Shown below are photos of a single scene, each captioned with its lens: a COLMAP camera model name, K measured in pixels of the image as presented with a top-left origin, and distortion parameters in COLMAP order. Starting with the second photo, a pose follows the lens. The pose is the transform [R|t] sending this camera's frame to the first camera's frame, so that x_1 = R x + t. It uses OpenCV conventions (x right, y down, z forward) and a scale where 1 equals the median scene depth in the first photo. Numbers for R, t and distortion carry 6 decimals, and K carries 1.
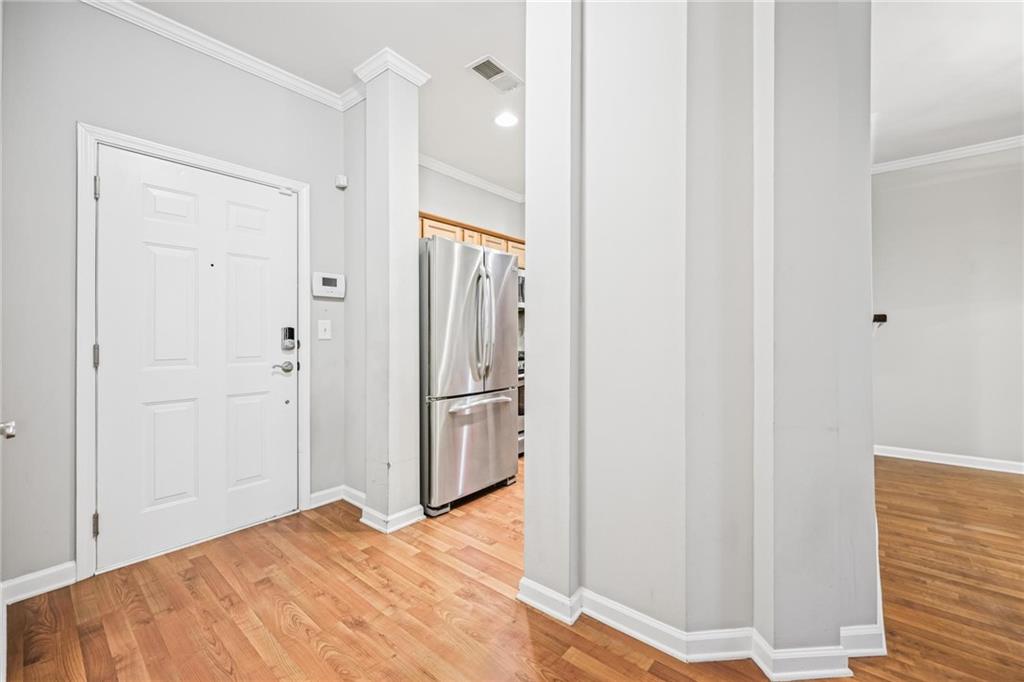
lens RADIAL K [[415.5, 0, 515.3], [0, 415.5, 337.1], [0, 0, 1]] dist [0.000328, 0.000020]
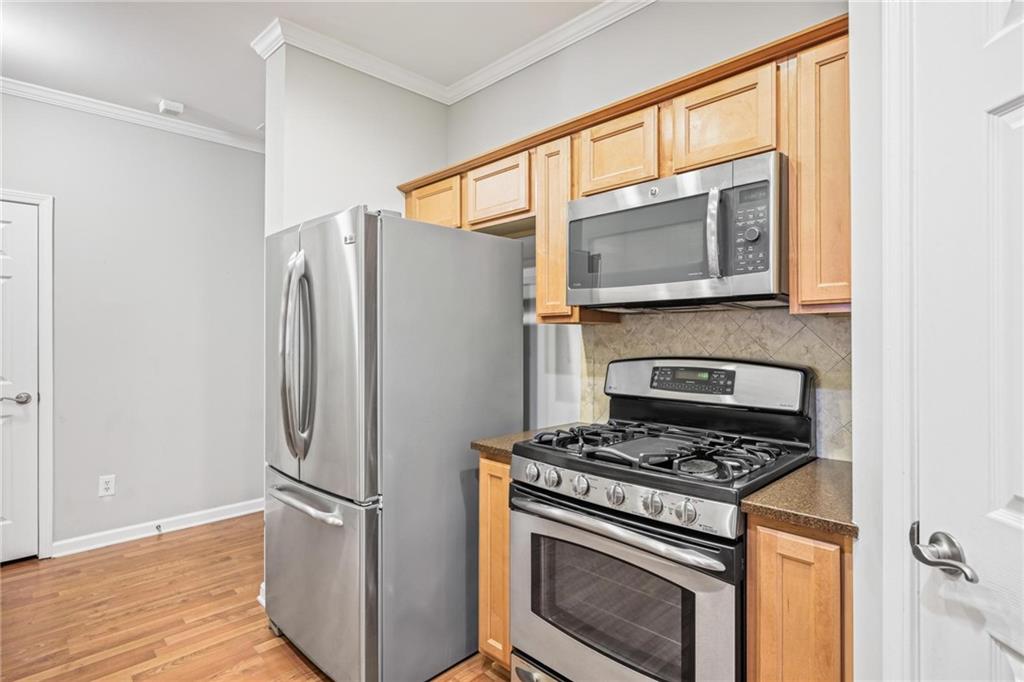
lens RADIAL K [[518.3, 0, 510.9], [0, 518.3, 337.2], [0, 0, 1]] dist [0.001327, 0.000605]
pose [[-0.099022, 0.002823, -0.995081, 0.783567], [-0.002430, 0.999992, 0.003079, -0.088623], [0.995082, 0.002723, -0.099014, 1.779297]]
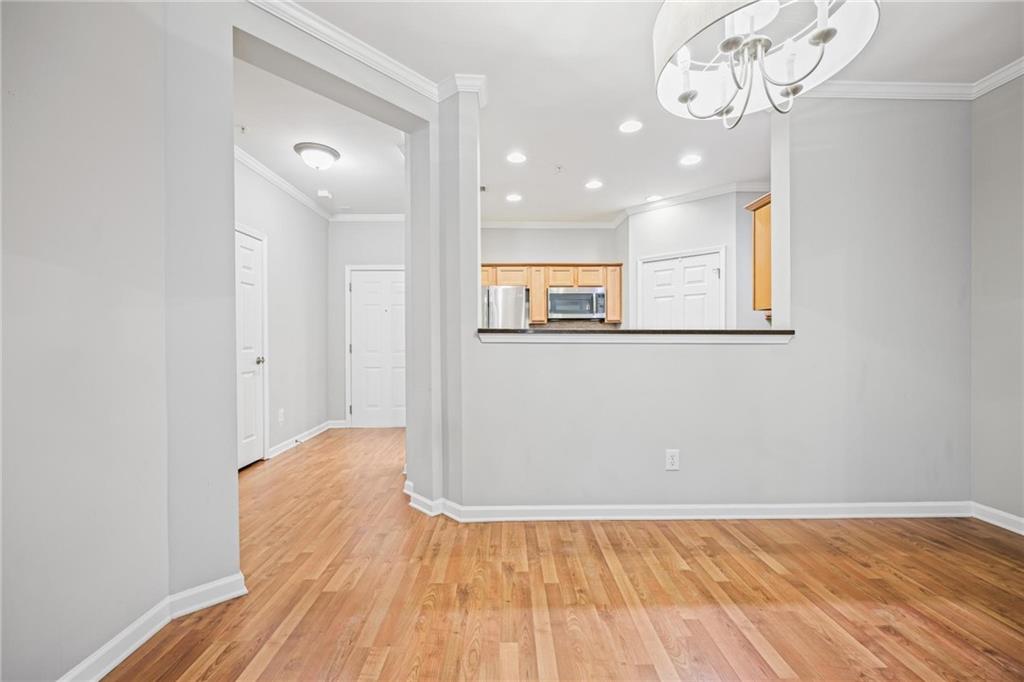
lens RADIAL K [[409.4, 0, 512.8], [0, 409.4, 346.6], [0, 0, 1]] dist [-0.000278, -0.000172]
pose [[0.658198, 0.009741, -0.752782, 1.571306], [-0.000015, 0.999916, 0.012926, -0.001476], [0.752845, -0.008497, 0.658143, 0.022455]]
